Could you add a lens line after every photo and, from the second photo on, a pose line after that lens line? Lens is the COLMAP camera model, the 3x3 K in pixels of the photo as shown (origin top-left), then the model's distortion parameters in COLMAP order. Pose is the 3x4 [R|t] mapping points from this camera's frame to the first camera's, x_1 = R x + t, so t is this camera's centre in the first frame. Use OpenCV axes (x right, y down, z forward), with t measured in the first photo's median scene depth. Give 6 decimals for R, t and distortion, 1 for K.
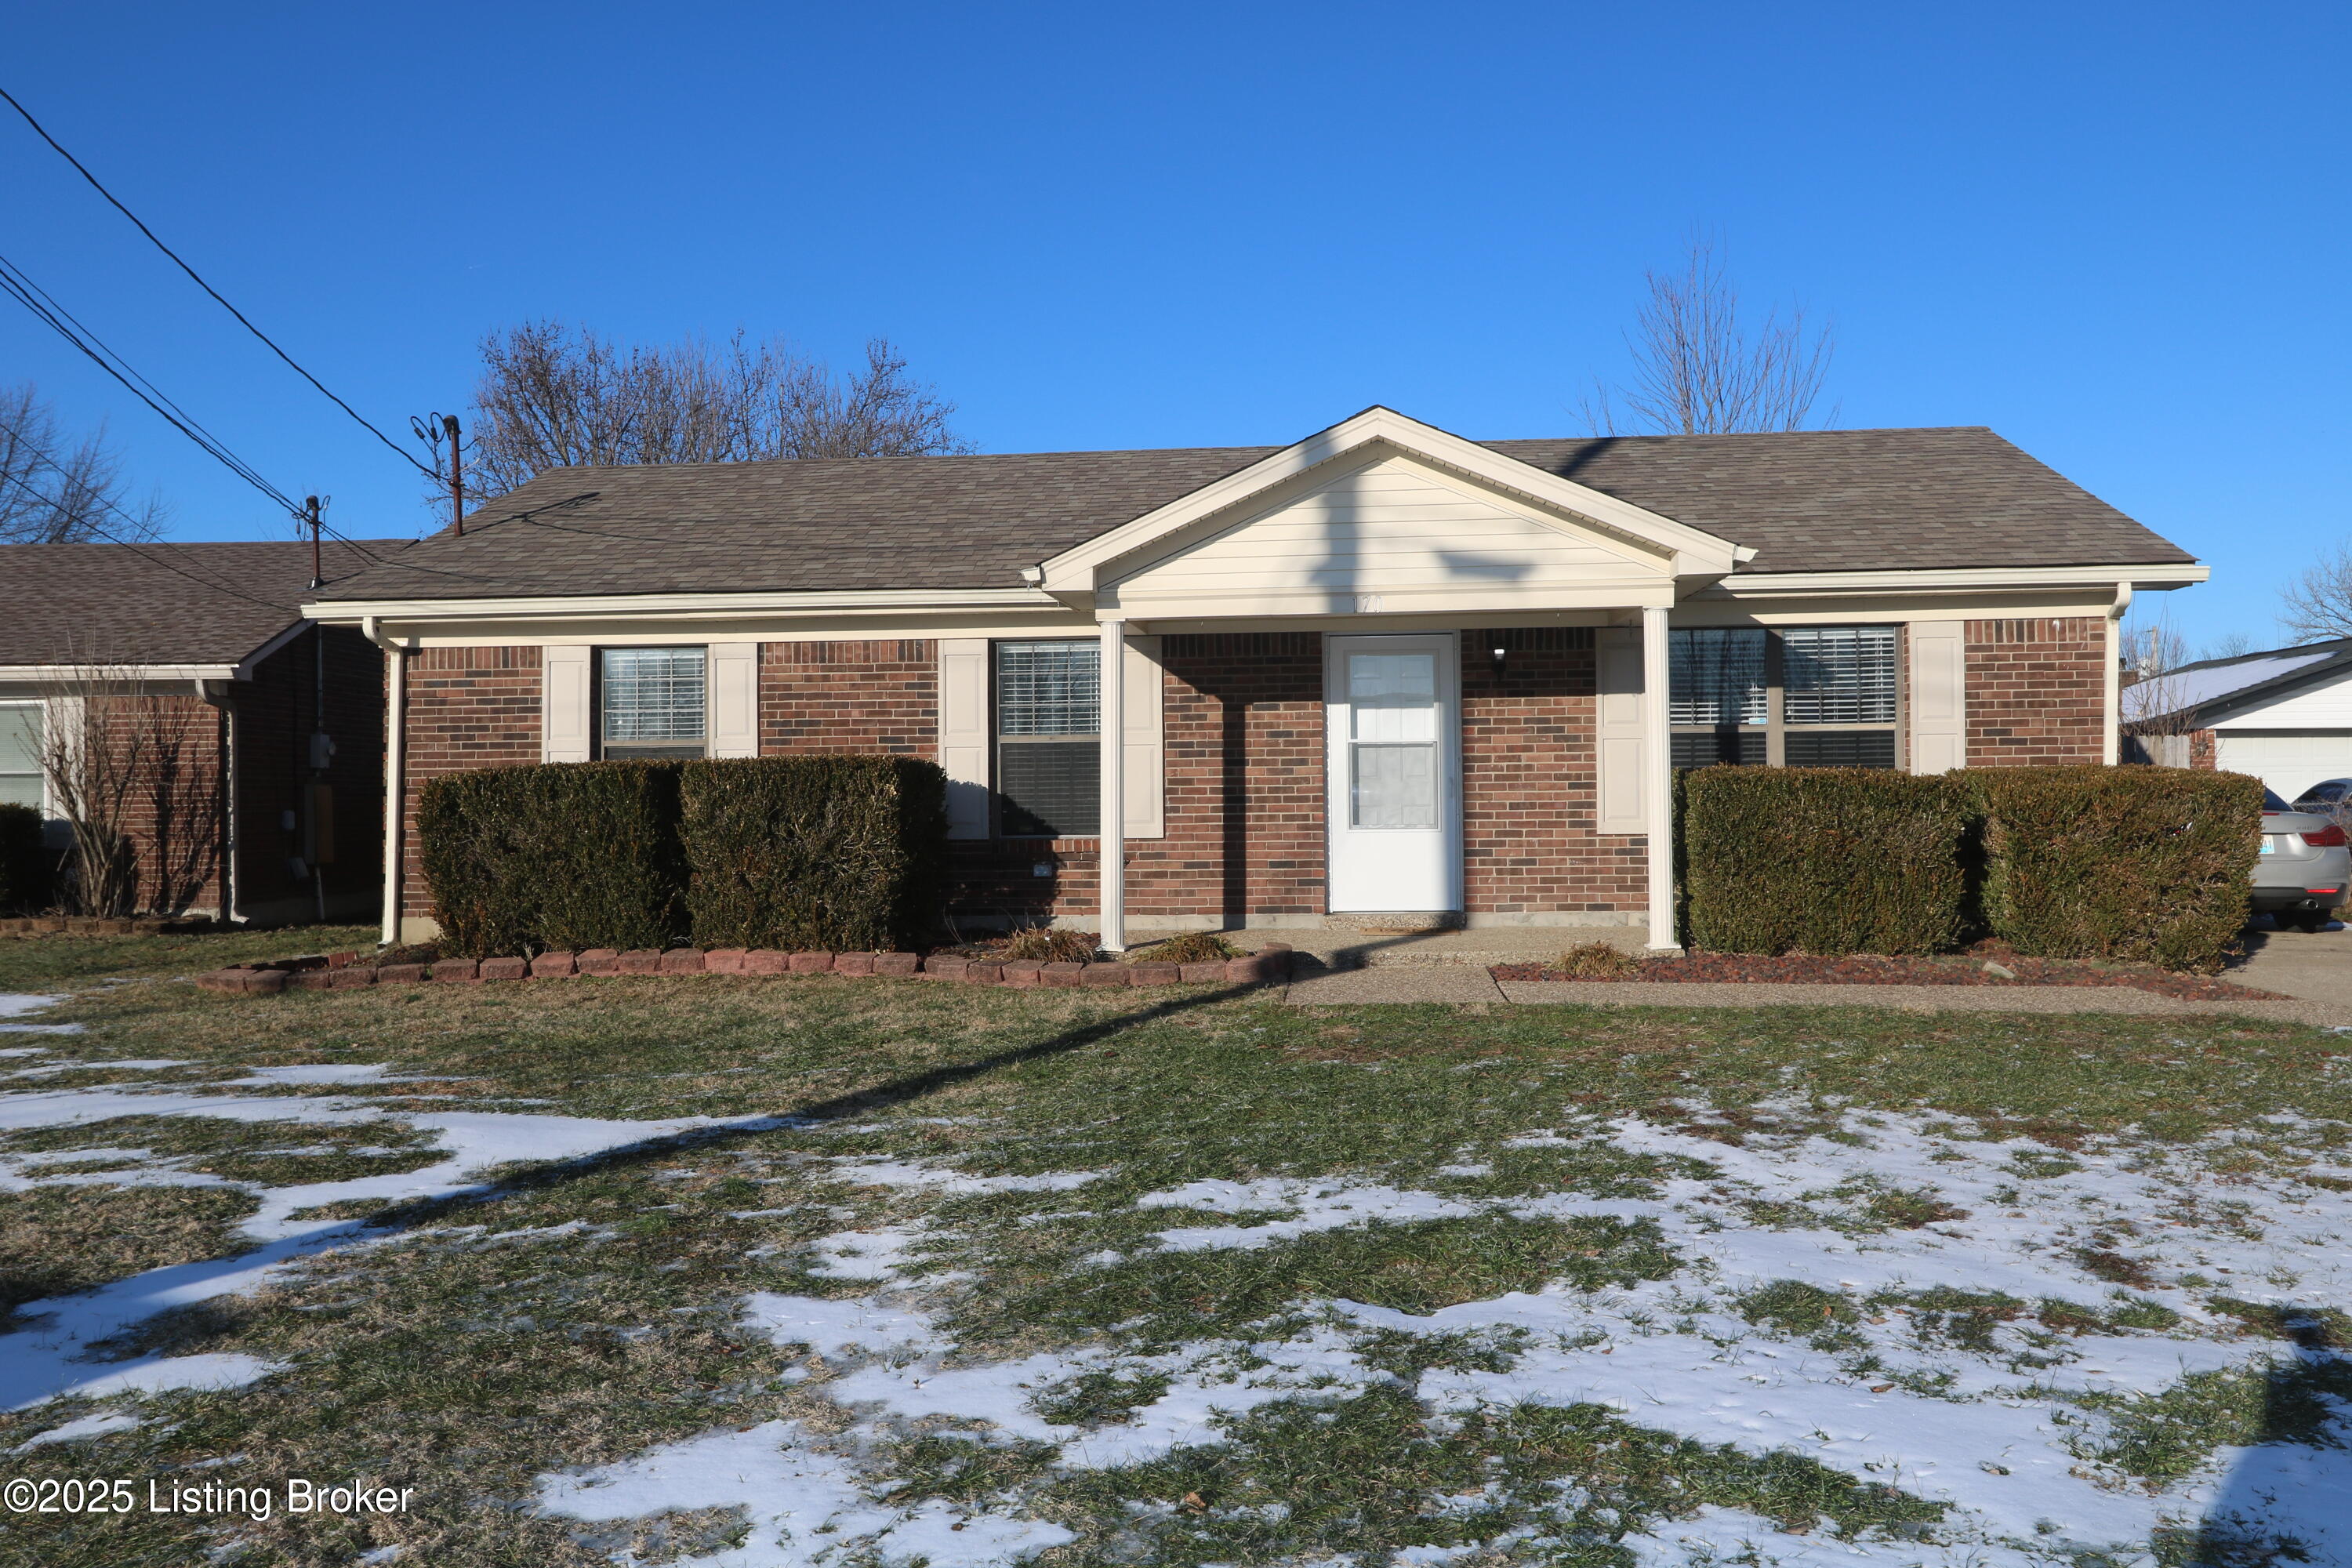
lens RADIAL K [[1854.4, 0, 1176.2], [0, 1854.4, 794.7], [0, 0, 1]] dist [-0.012388, 0.014357]
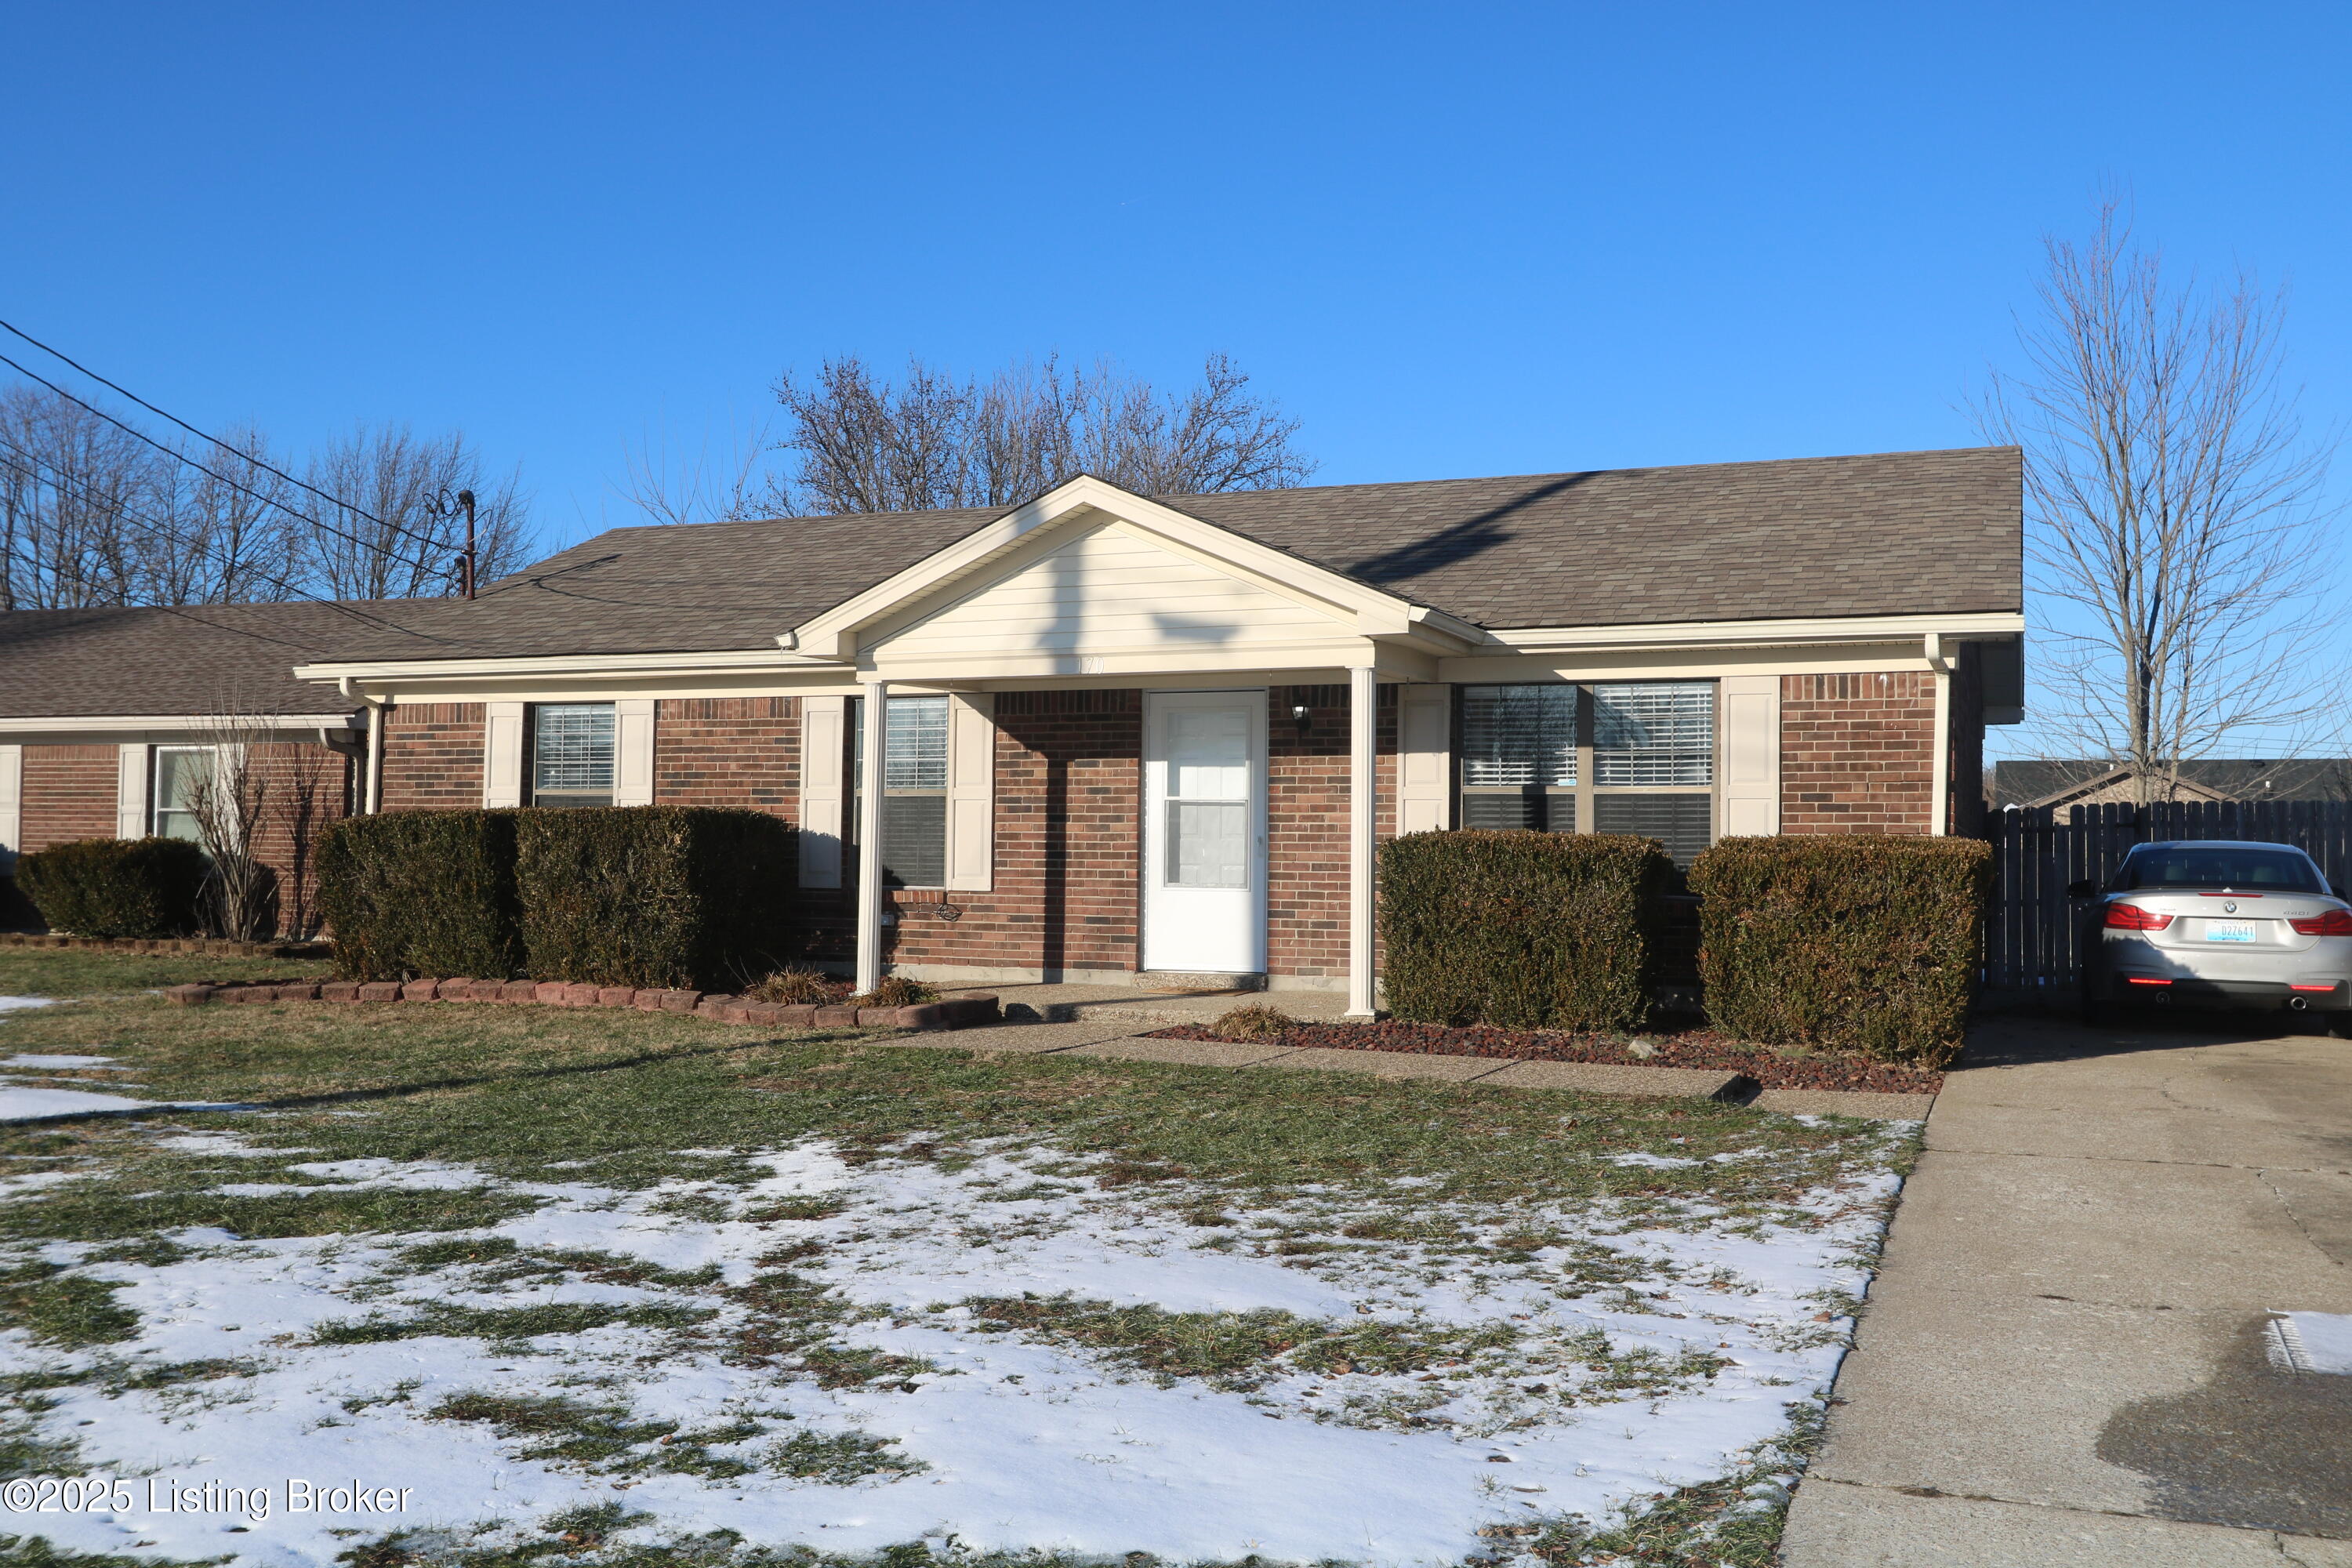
lens RADIAL K [[2156.6, 0, 1176.3], [0, 2156.6, 784.1], [0, 0, 1]] dist [0.006868, 0.000000]
pose [[0.955744, 0.010151, -0.294025, 0.445056], [-0.018426, 0.999508, -0.025389, -0.007339], [0.293622, 0.029683, 0.955460, -0.107607]]
